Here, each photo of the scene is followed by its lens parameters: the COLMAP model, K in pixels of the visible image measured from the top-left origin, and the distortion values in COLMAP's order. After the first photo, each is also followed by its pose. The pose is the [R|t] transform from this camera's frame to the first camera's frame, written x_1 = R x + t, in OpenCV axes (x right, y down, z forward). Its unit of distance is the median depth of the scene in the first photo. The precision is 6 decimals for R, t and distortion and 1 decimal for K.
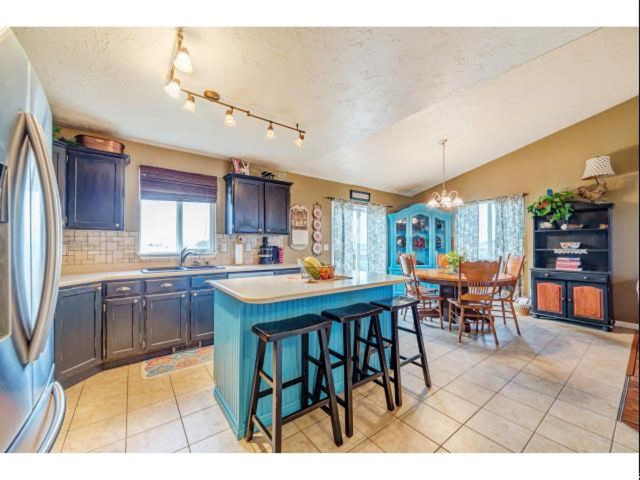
lens RADIAL K [[247.3, 0, 320.0], [0, 247.3, 240.0], [0, 0, 1]] dist [0.007331, 0.000539]
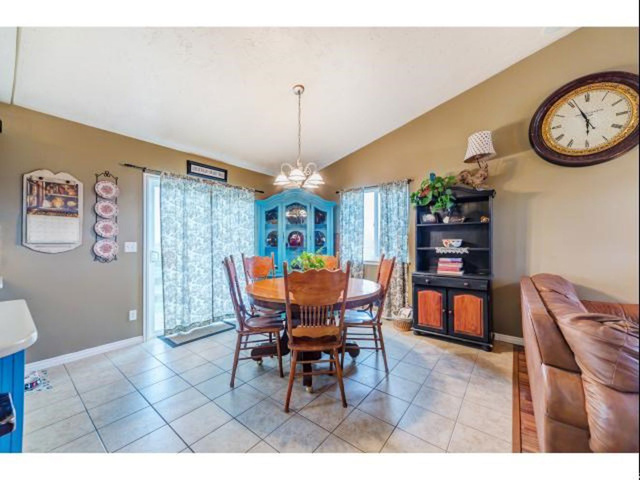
lens RADIAL K [[247.3, 0, 320.0], [0, 247.3, 240.0], [0, 0, 1]] dist [0.007331, 0.000539]
pose [[0.966773, 0.001286, 0.255631, 0.383547], [-0.003090, 0.999973, 0.006656, 0.007975], [-0.255616, -0.007225, 0.966751, 0.332599]]
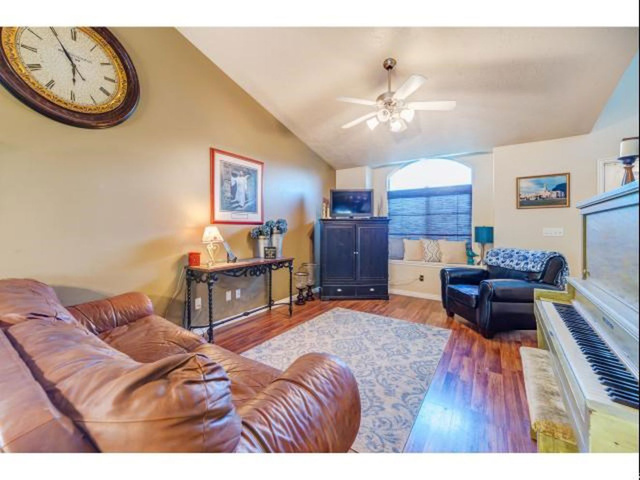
lens RADIAL K [[256.1, 0, 318.8], [0, 256.1, 226.0], [0, 0, 1]] dist [0.003077, 0.000369]
pose [[-0.326671, 0.006273, 0.945117, 0.566451], [-0.015732, 0.999803, -0.012074, 0.012620], [-0.945007, -0.018813, -0.326508, 0.472389]]
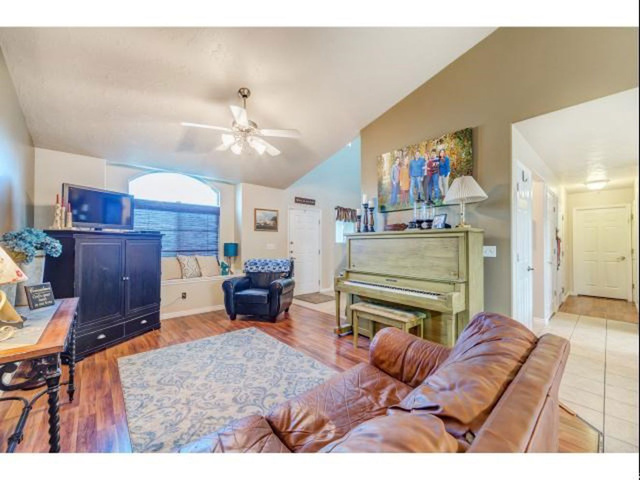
lens RADIAL K [[253.9, 0, 320.0], [0, 253.9, 240.0], [0, 0, 1]] dist [-0.002160, -0.000156]
pose [[-0.996561, -0.004445, -0.082749, 0.691904], [-0.002165, 0.999616, -0.027621, 0.012122], [0.082840, -0.027347, -0.996188, 0.571673]]
